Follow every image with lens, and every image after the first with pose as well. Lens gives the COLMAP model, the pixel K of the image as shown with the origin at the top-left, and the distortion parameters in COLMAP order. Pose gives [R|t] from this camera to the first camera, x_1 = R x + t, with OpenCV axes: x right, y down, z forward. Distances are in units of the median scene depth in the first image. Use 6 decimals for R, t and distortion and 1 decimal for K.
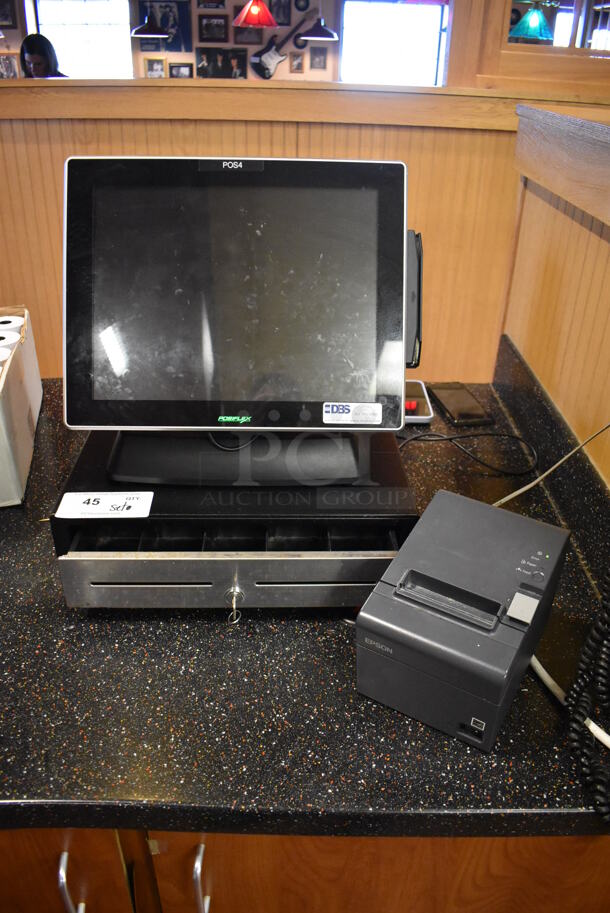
lens RADIAL K [[703.3, 0, 300.3], [0, 703.3, 472.5], [0, 0, 1]] dist [-0.089819, -0.001579]
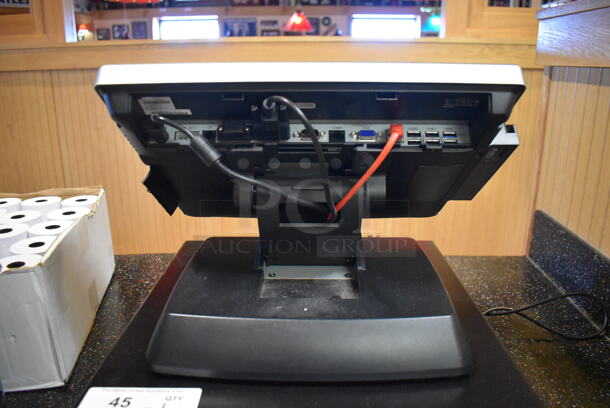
lens RADIAL K [[469.9, 0, 305.0], [0, 469.9, 204.0], [0, 0, 1]] dist [-0.089819, -0.001579]
pose [[0.999012, -0.013855, -0.042217, -0.071716], [0.002644, 0.966991, -0.254795, -0.041456], [0.044354, 0.254432, 0.966073, 0.469017]]
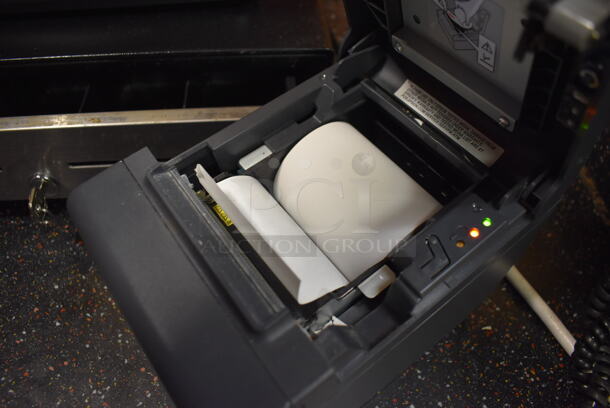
lens RADIAL K [[469.9, 0, 305.0], [0, 469.9, 204.0], [0, 0, 1]] dist [-0.089819, -0.001579]
pose [[0.999353, -0.035968, -0.000883, 0.138004], [0.033902, 0.933184, 0.357797, 0.049456], [-0.012045, -0.357595, 0.933799, 0.589256]]
